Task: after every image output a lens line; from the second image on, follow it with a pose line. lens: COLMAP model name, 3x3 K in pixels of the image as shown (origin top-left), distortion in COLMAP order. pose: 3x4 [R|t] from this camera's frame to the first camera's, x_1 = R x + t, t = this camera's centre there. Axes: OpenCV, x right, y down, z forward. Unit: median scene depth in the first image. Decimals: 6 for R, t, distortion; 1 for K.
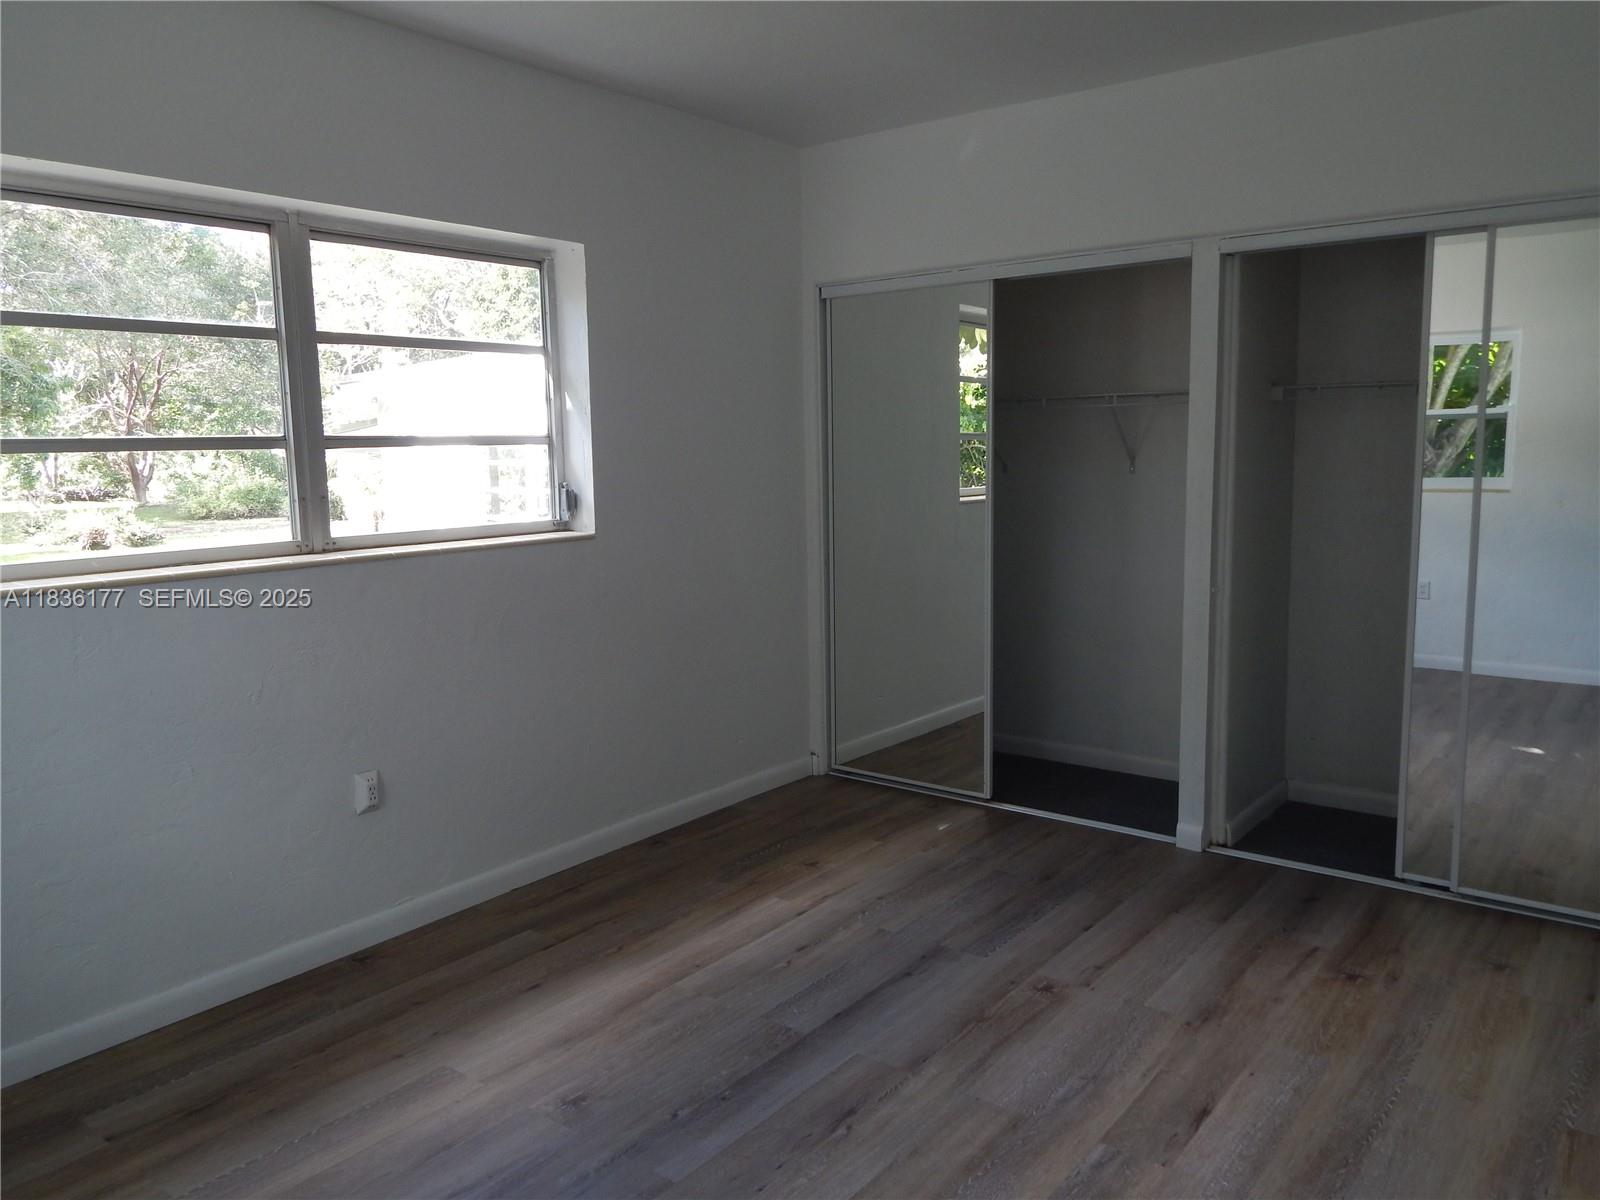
lens RADIAL K [[1179.9, 0, 800.6], [0, 1179.9, 596.2], [0, 0, 1]] dist [0.006649, 0.002479]
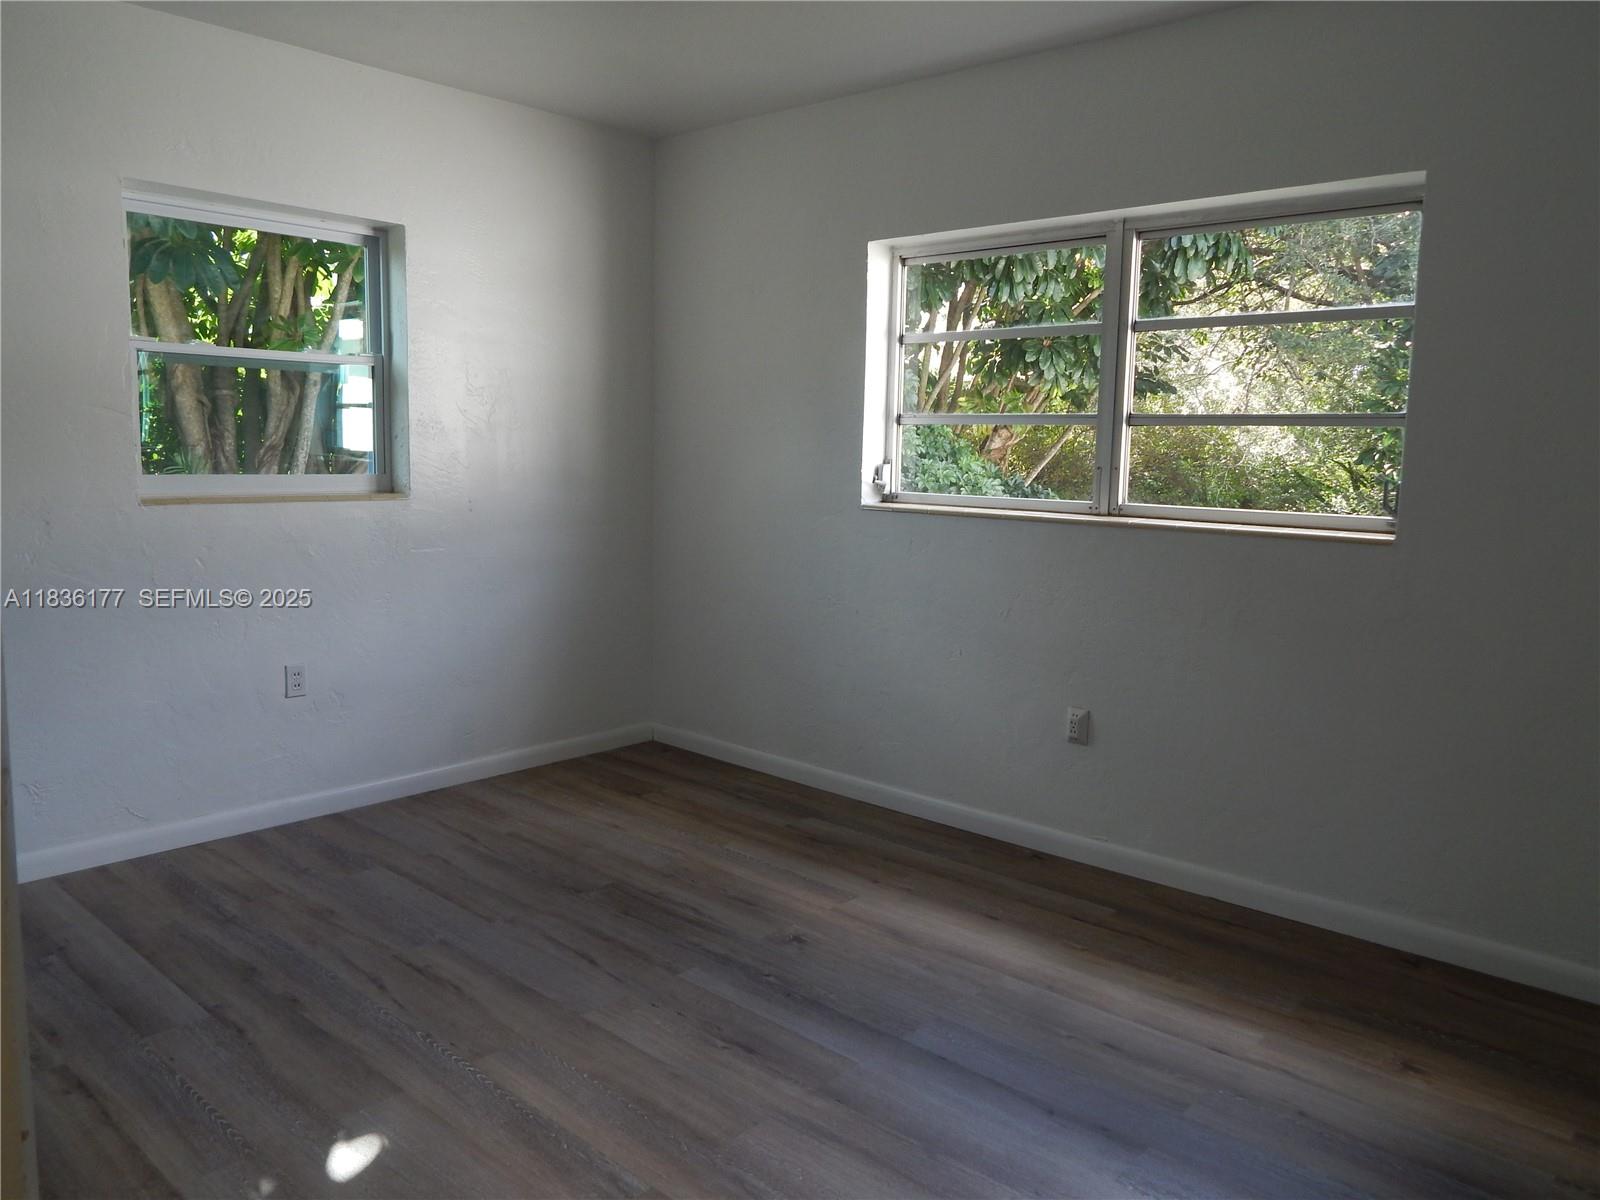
lens RADIAL K [[1179.9, 0, 800.2], [0, 1179.9, 601.9], [0, 0, 1]] dist [0.006649, 0.002479]
pose [[-0.089659, 0.147977, -0.984918, 0.805516], [-0.143383, 0.976682, 0.159792, -0.100619], [0.985598, 0.155547, -0.066351, 0.835912]]
